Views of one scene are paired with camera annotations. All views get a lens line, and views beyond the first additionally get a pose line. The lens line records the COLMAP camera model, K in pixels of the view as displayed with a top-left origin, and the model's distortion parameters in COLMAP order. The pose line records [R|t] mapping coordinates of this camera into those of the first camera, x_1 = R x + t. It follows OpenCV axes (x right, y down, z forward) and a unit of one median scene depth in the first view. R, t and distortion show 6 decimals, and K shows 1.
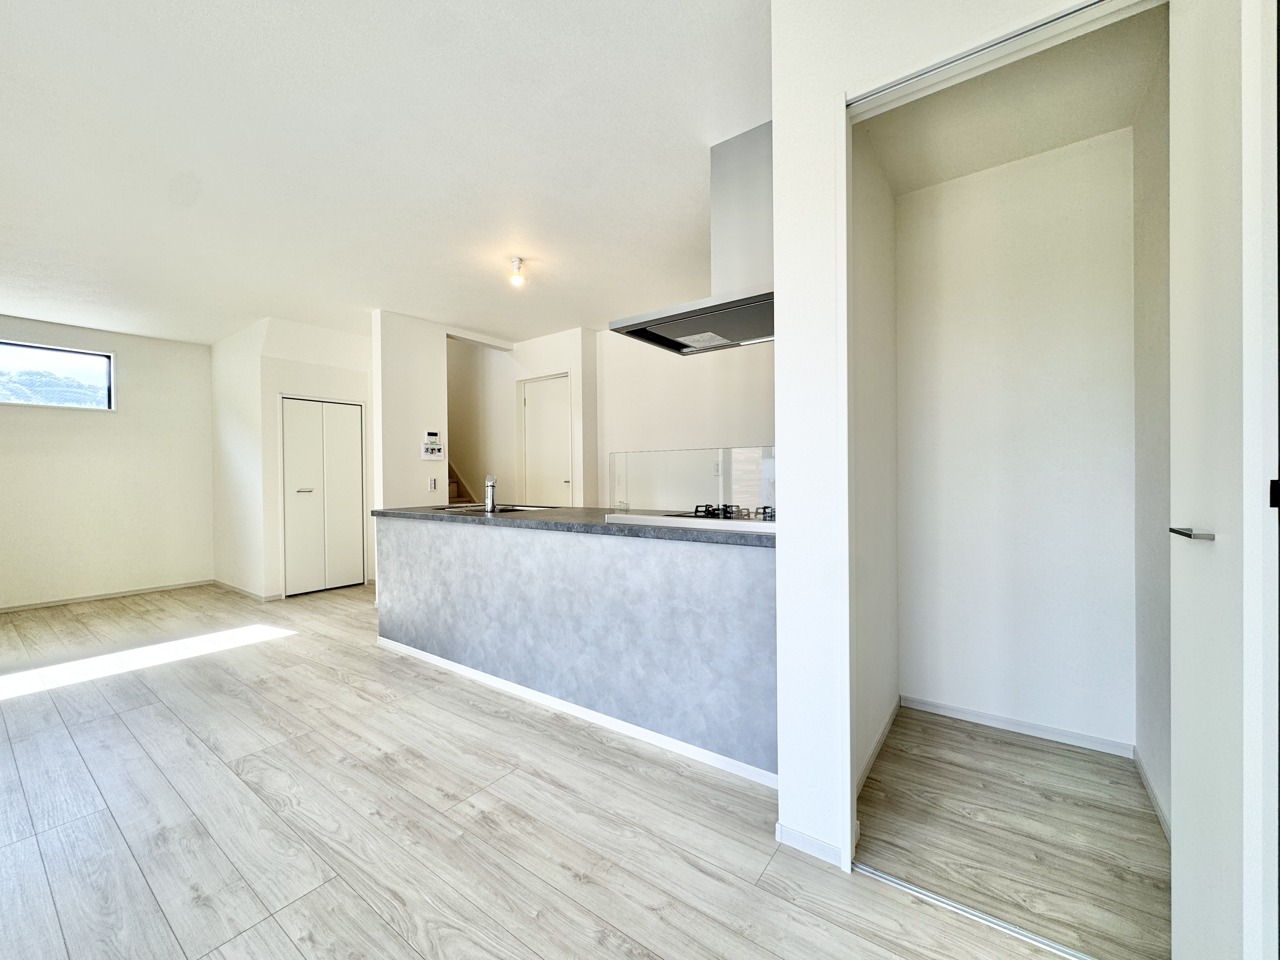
lens RADIAL K [[510.2, 0, 640.8], [0, 510.2, 482.3], [0, 0, 1]] dist [-0.003997, 0.000681]
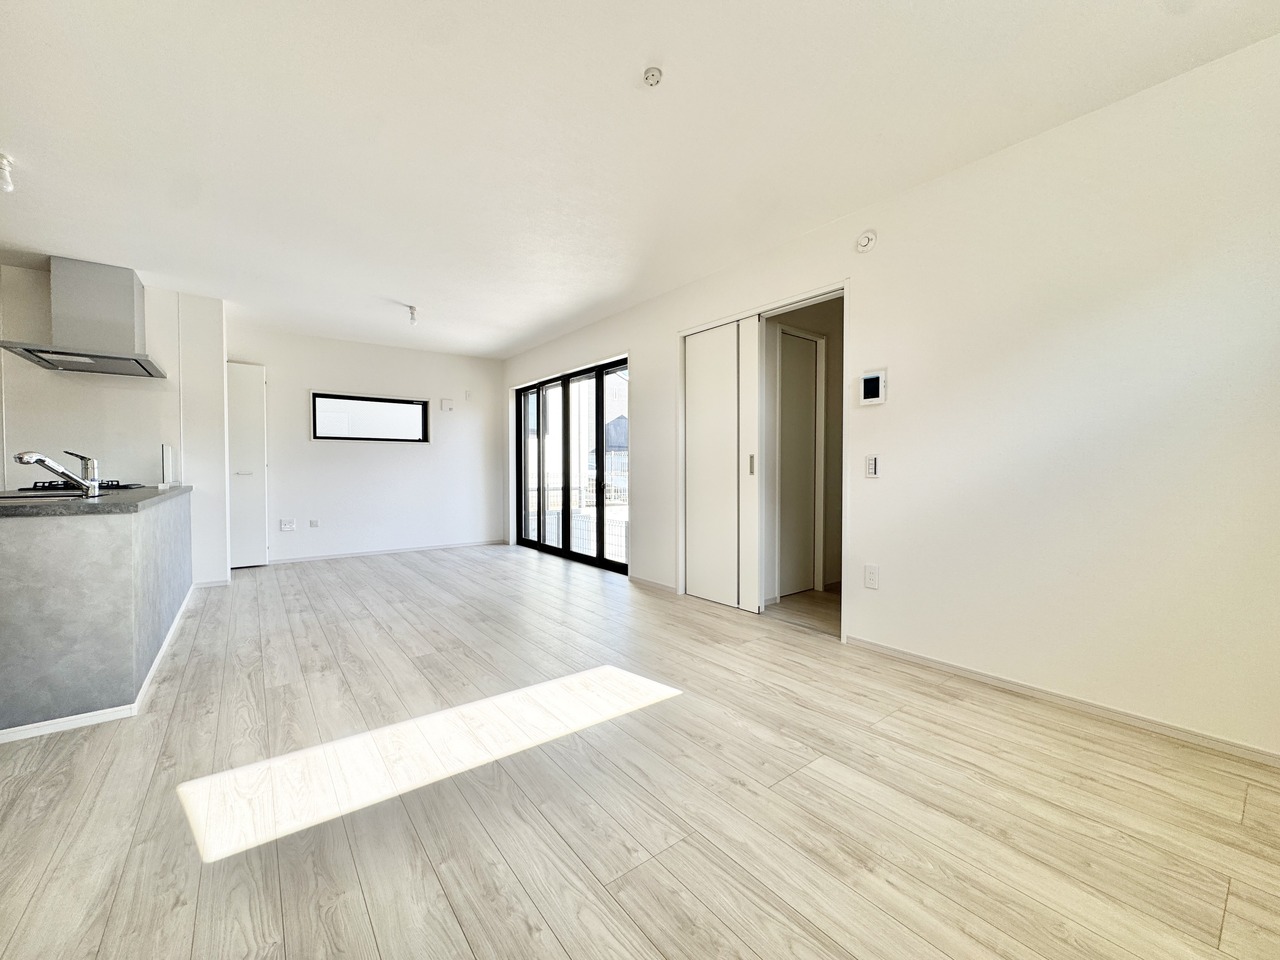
lens RADIAL K [[510.2, 0, 638.1], [0, 510.2, 477.9], [0, 0, 1]] dist [-0.003997, 0.000681]
pose [[-0.957425, 0.004999, 0.288637, -1.533889], [0.014625, 0.999406, 0.031204, 0.015682], [-0.288310, 0.034097, -0.956930, 1.675591]]
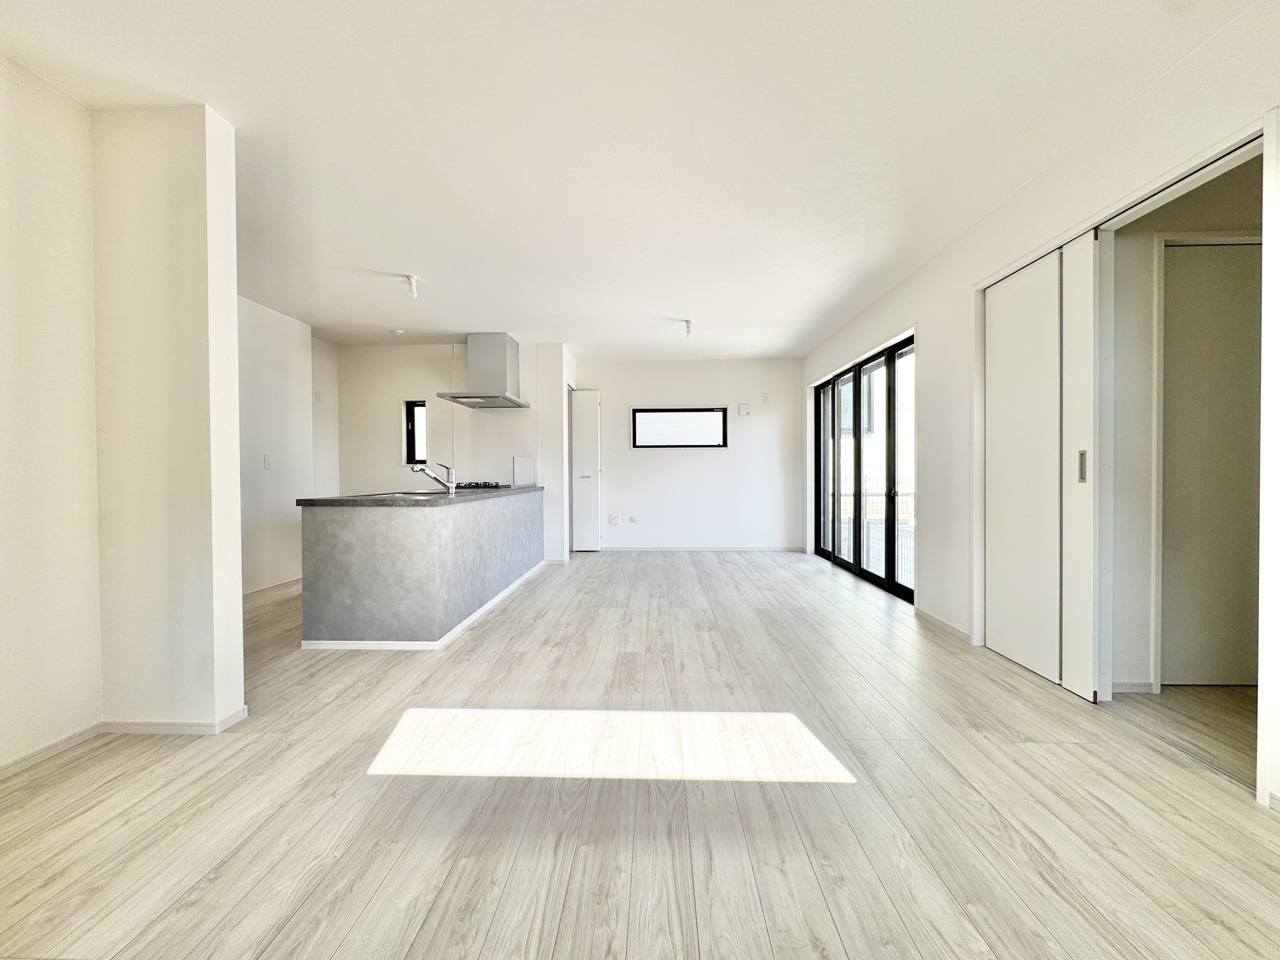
lens RADIAL K [[510.2, 0, 638.6], [0, 510.2, 477.1], [0, 0, 1]] dist [-0.003997, 0.000681]
pose [[-0.553370, 0.004932, 0.832921, -1.721866], [0.024854, 0.999635, 0.010594, 0.017377], [-0.832565, 0.026564, -0.553291, 1.414598]]
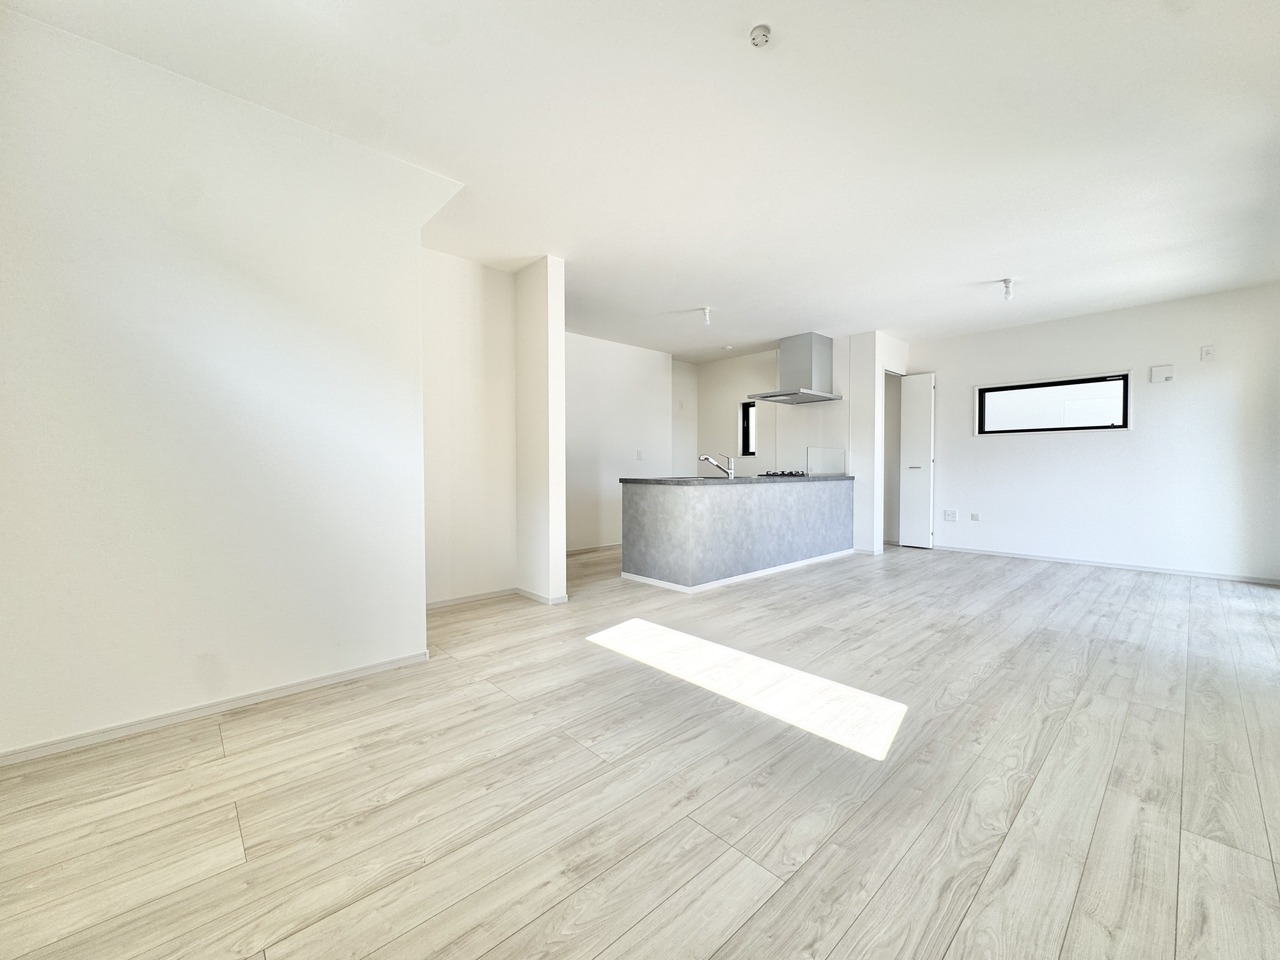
lens RADIAL K [[510.2, 0, 637.7], [0, 510.2, 476.9], [0, 0, 1]] dist [-0.003997, 0.000681]
pose [[0.206703, -0.009252, 0.978360, -2.011423], [0.015425, 0.999862, 0.006197, 0.043652], [-0.978282, 0.013810, 0.206817, 1.033013]]
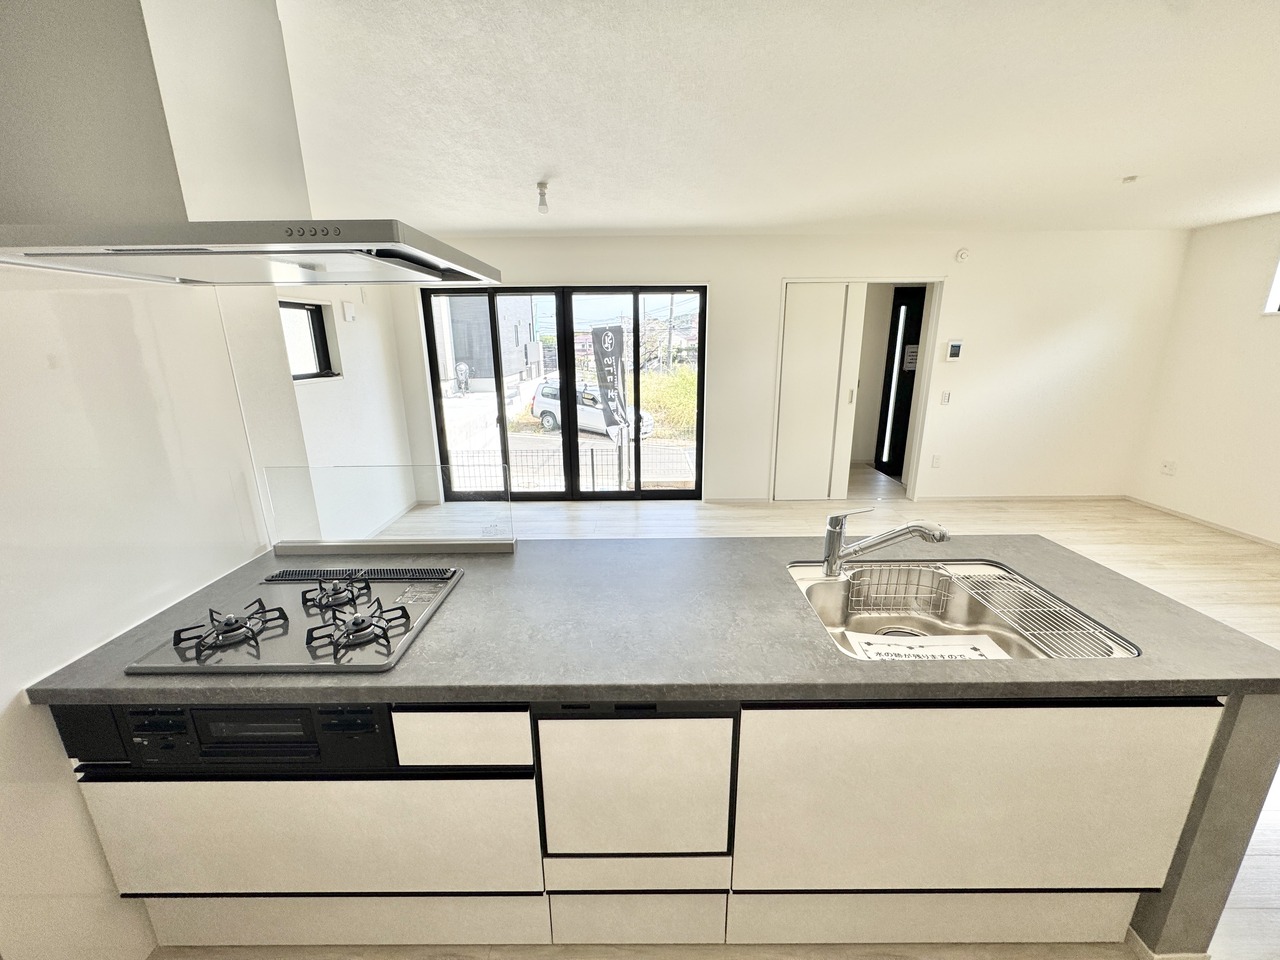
lens RADIAL K [[510.2, 0, 634.9], [0, 510.2, 476.8], [0, 0, 1]] dist [-0.003997, 0.000681]
pose [[-0.813080, 0.170617, -0.556589, 0.177159], [0.008282, 0.959381, 0.281991, -0.207416], [0.582093, 0.224672, -0.781466, 1.370582]]
